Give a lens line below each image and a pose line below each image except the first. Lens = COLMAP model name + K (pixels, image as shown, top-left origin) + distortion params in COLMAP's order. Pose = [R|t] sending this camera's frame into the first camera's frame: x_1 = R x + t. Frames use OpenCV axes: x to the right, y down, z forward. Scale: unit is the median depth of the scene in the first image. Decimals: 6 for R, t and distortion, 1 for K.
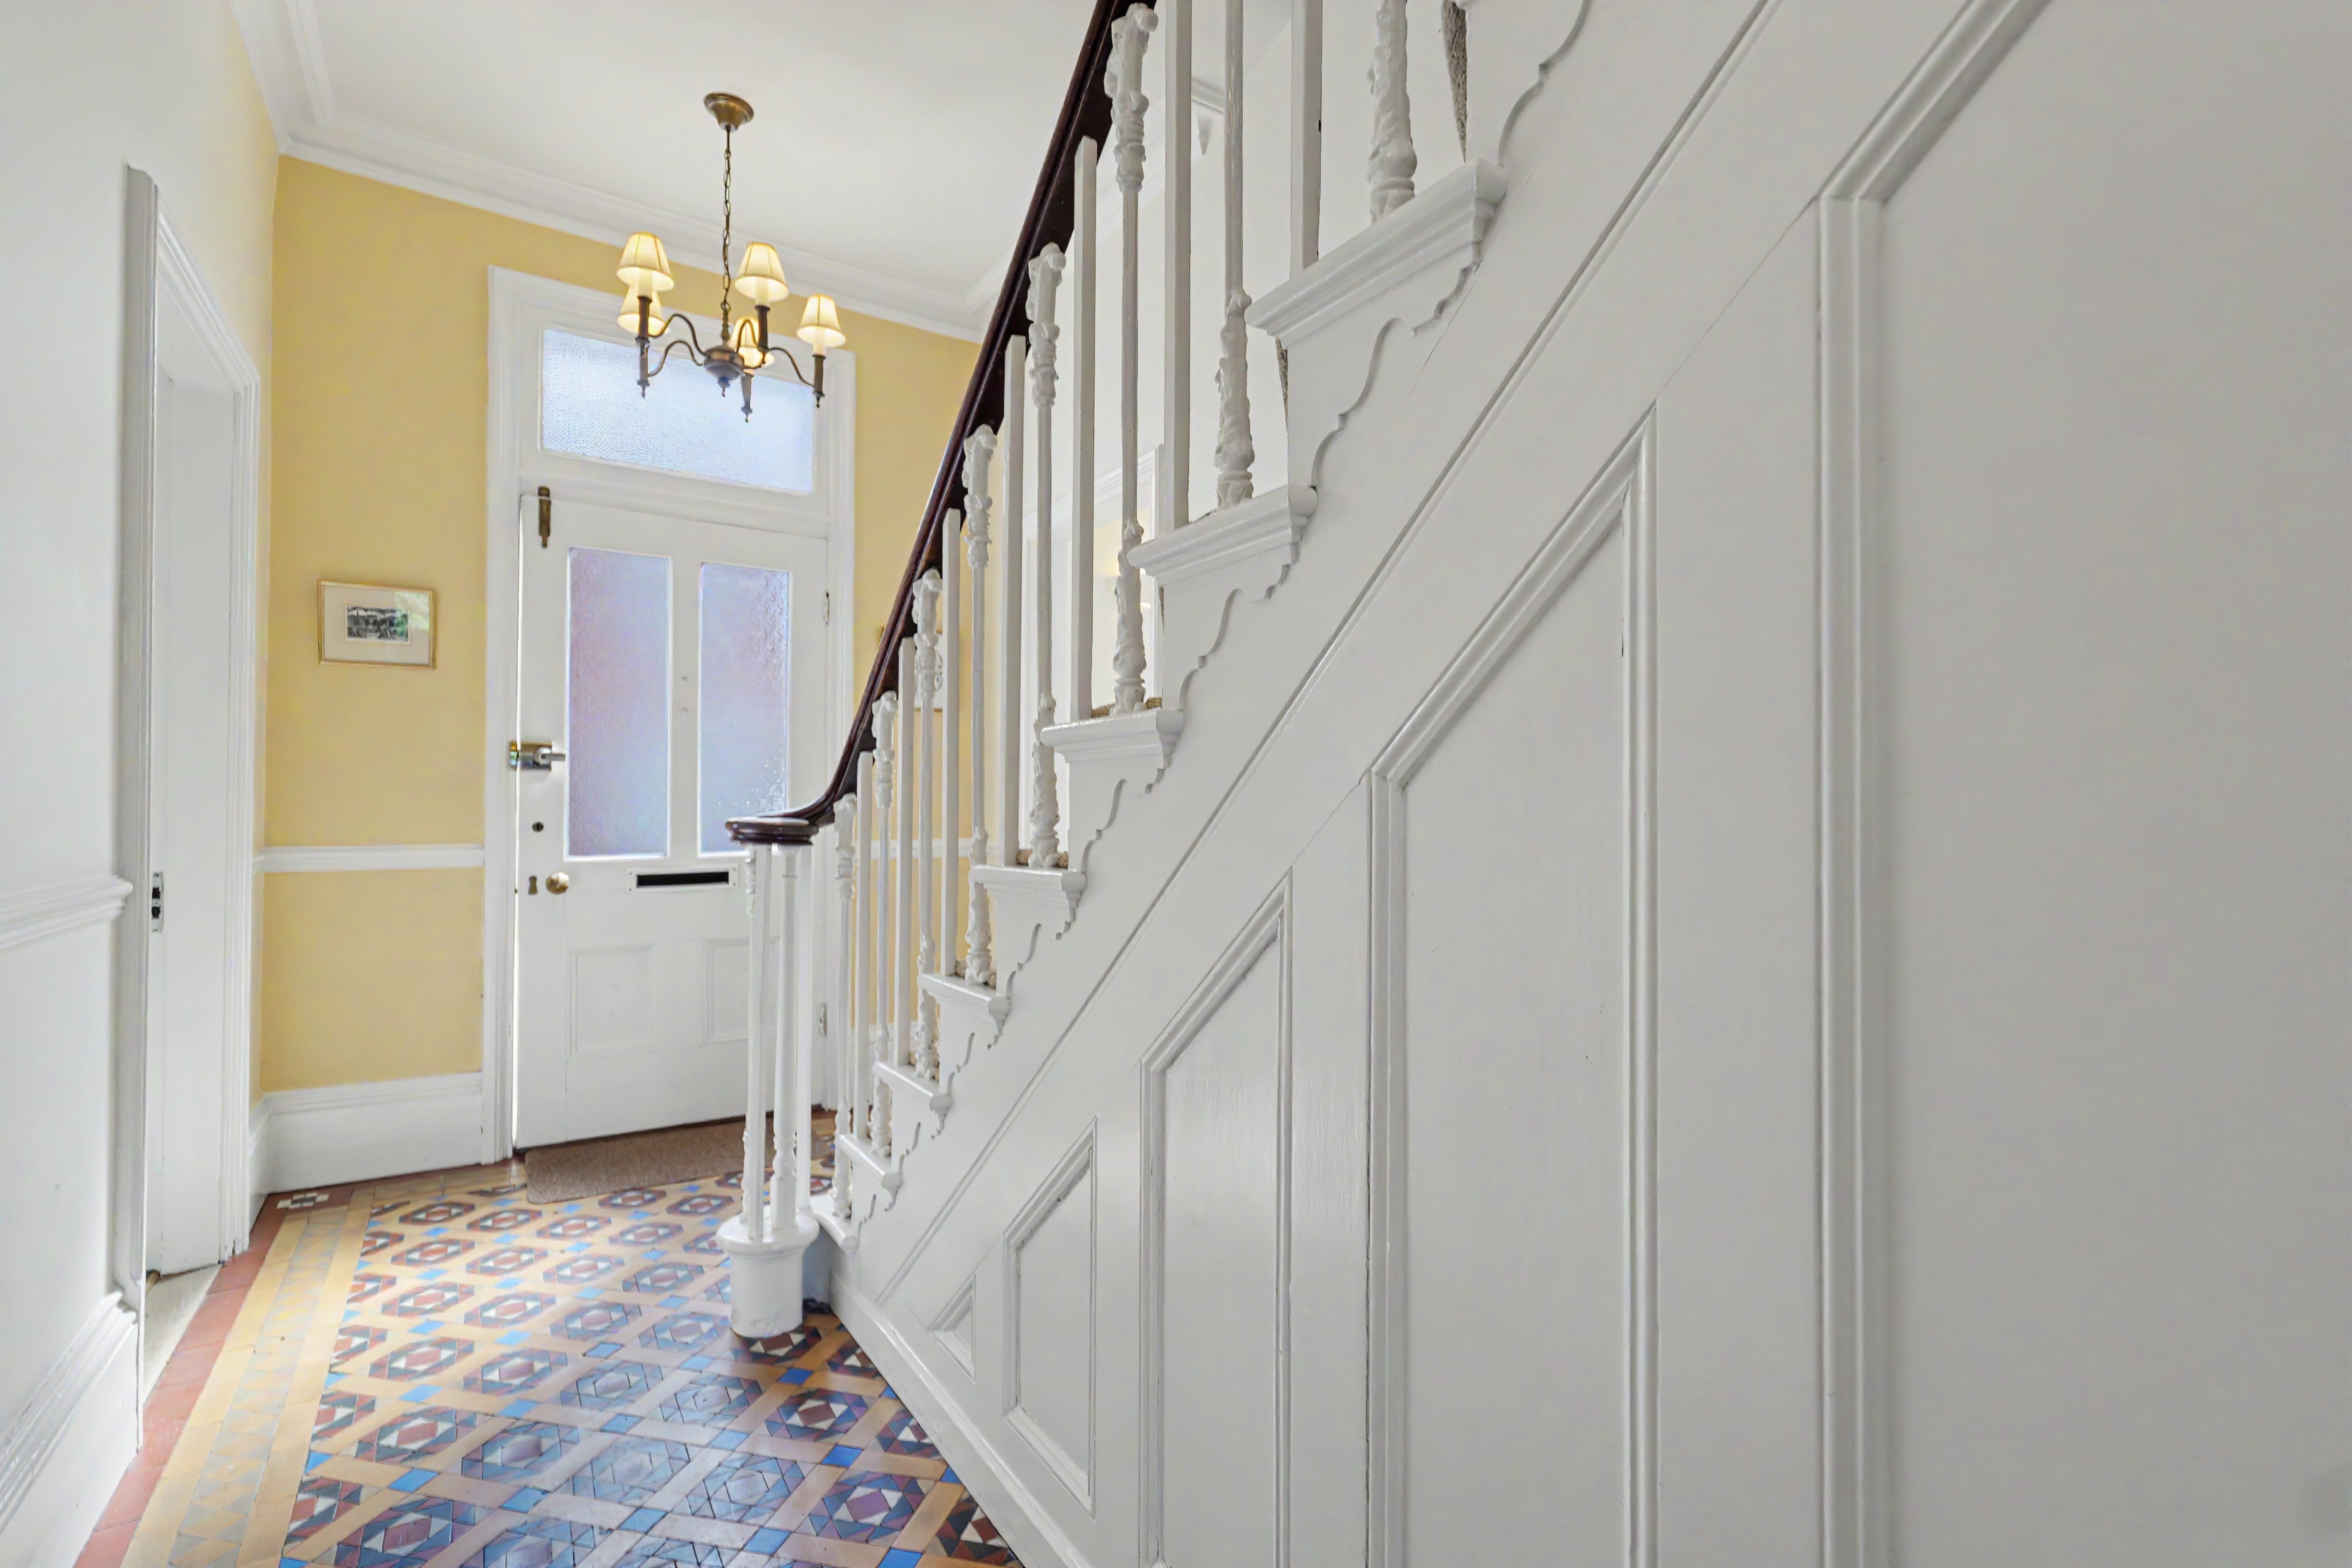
lens RADIAL K [[1128.0, 0, 1176.0], [0, 1128.0, 784.0], [0, 0, 1]] dist [0.001300, 0.000049]
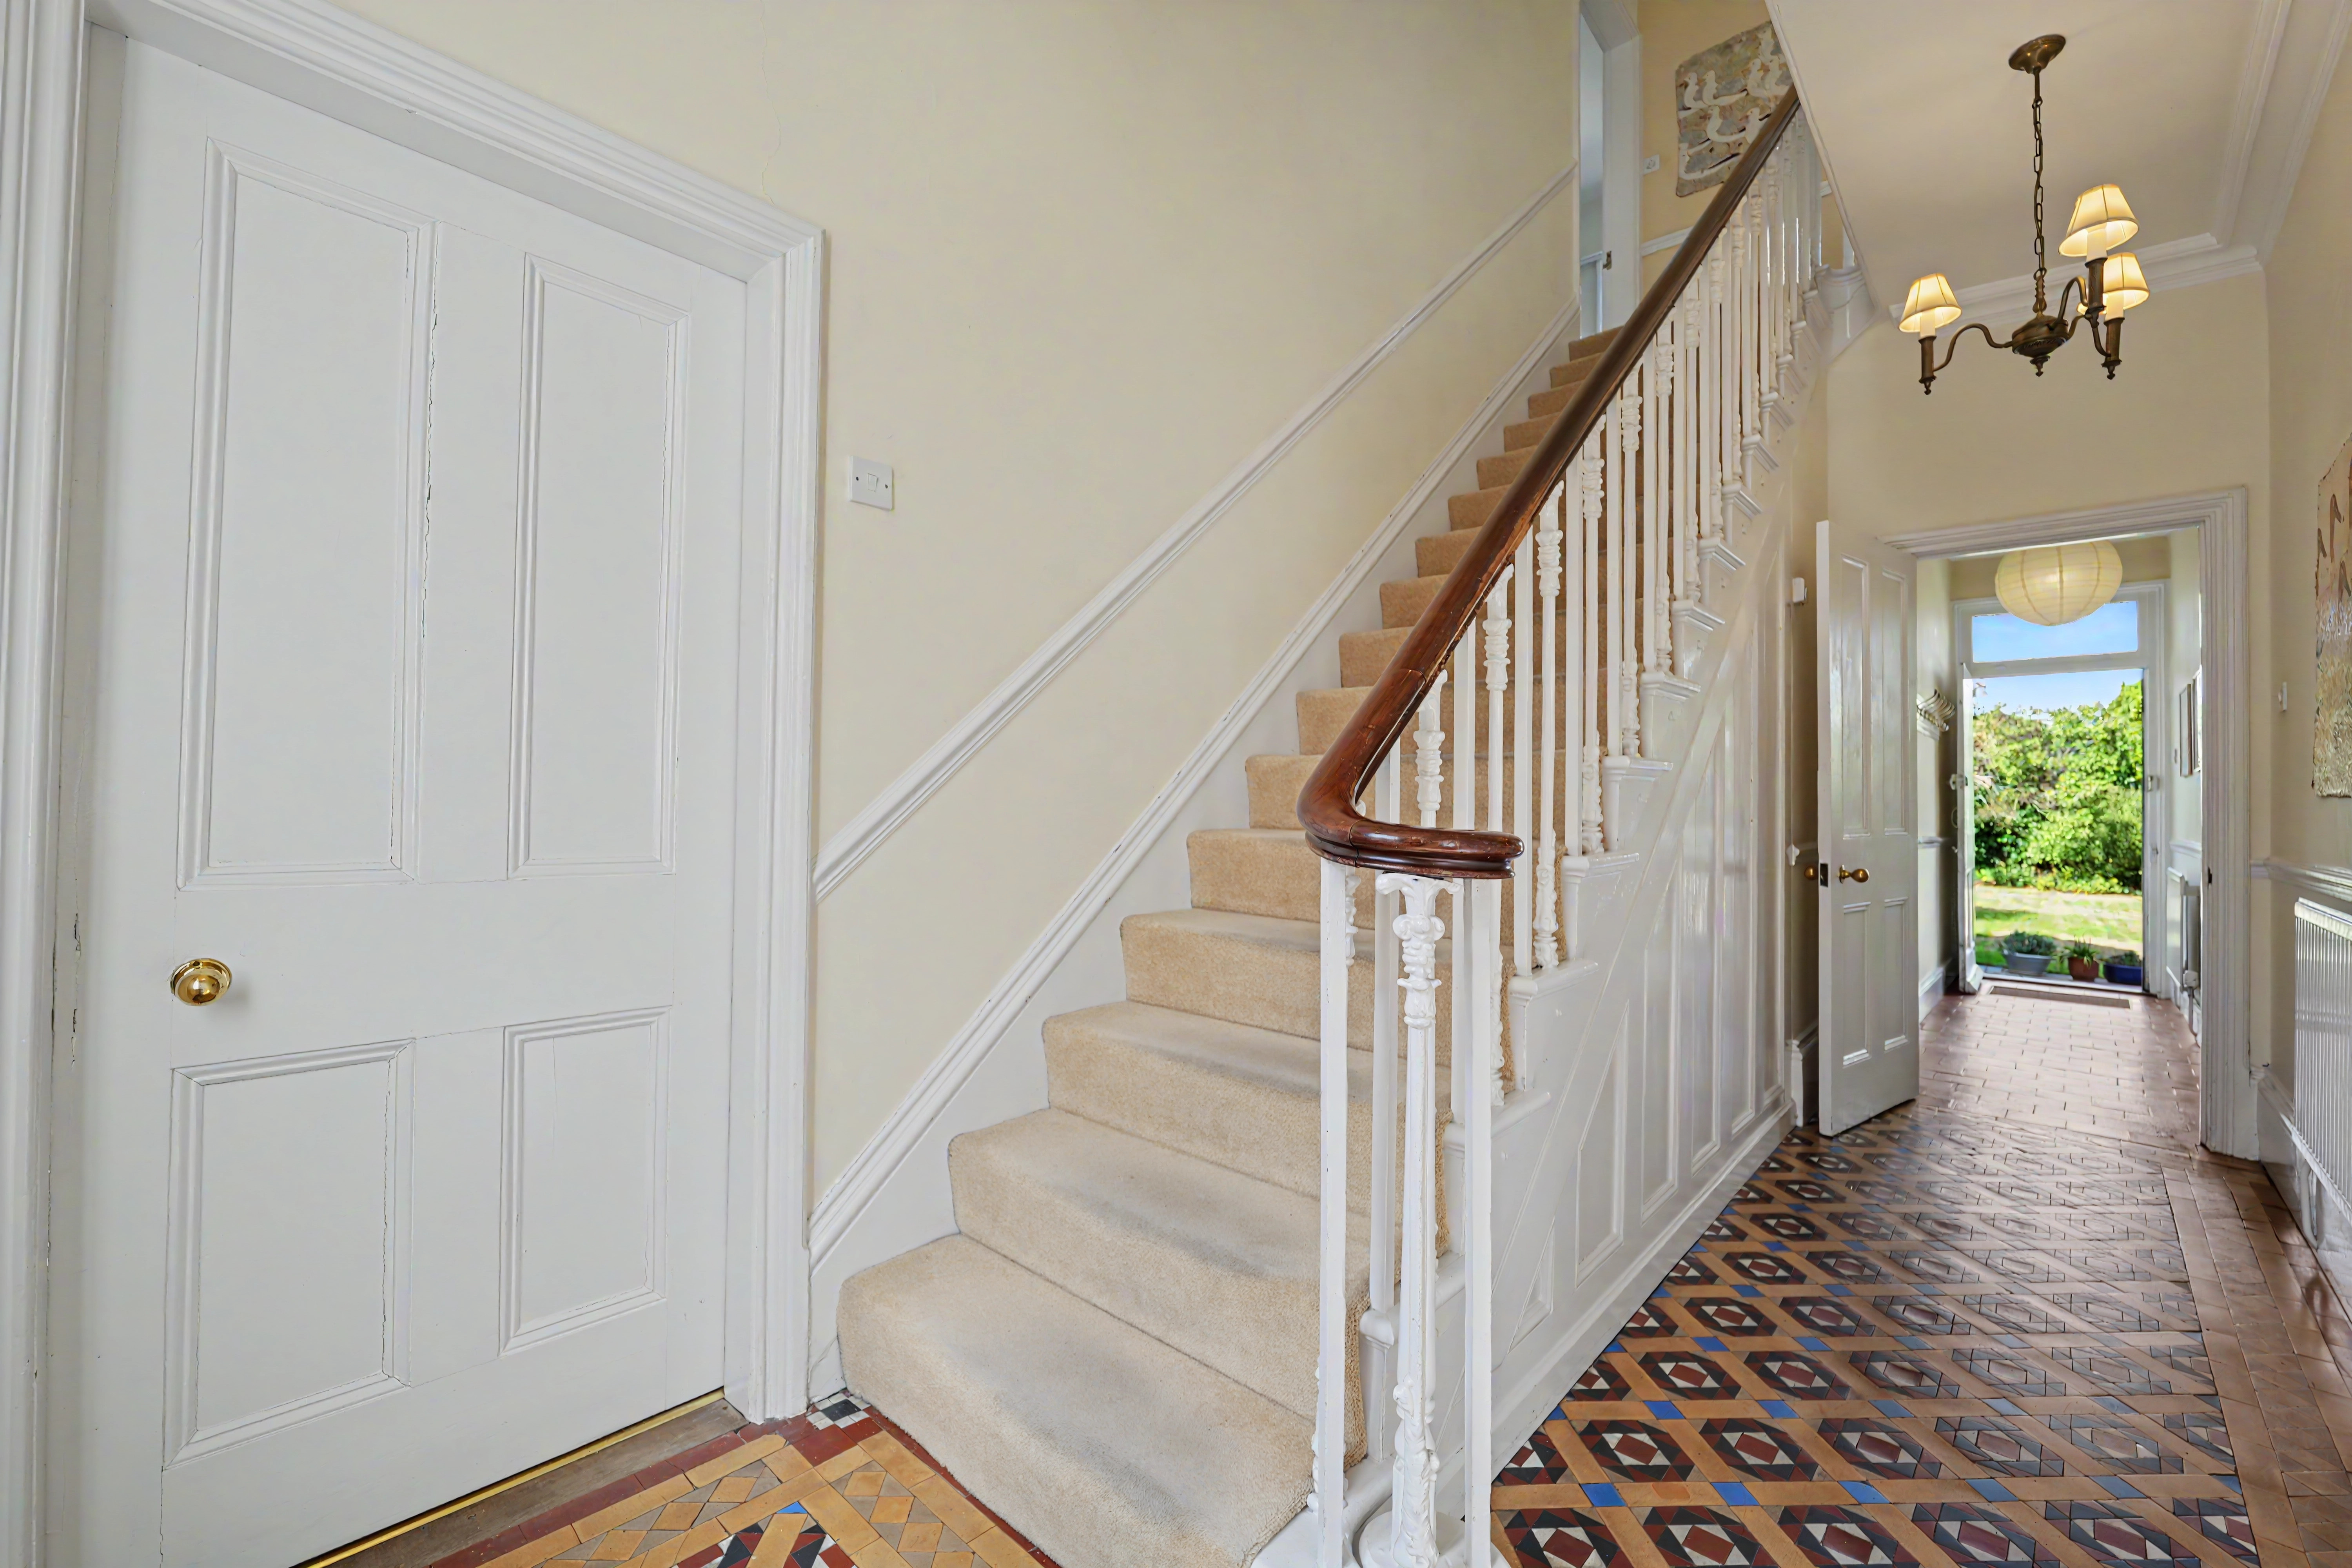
lens RADIAL K [[963.8, 0, 1160.8], [0, 963.8, 786.8], [0, 0, 1]] dist [-0.006183, -0.000090]
pose [[-0.255288, 0.011012, 0.966802, -1.068036], [-0.025520, 0.999510, -0.018123, 0.026498], [-0.966528, -0.029299, -0.254882, 1.712434]]
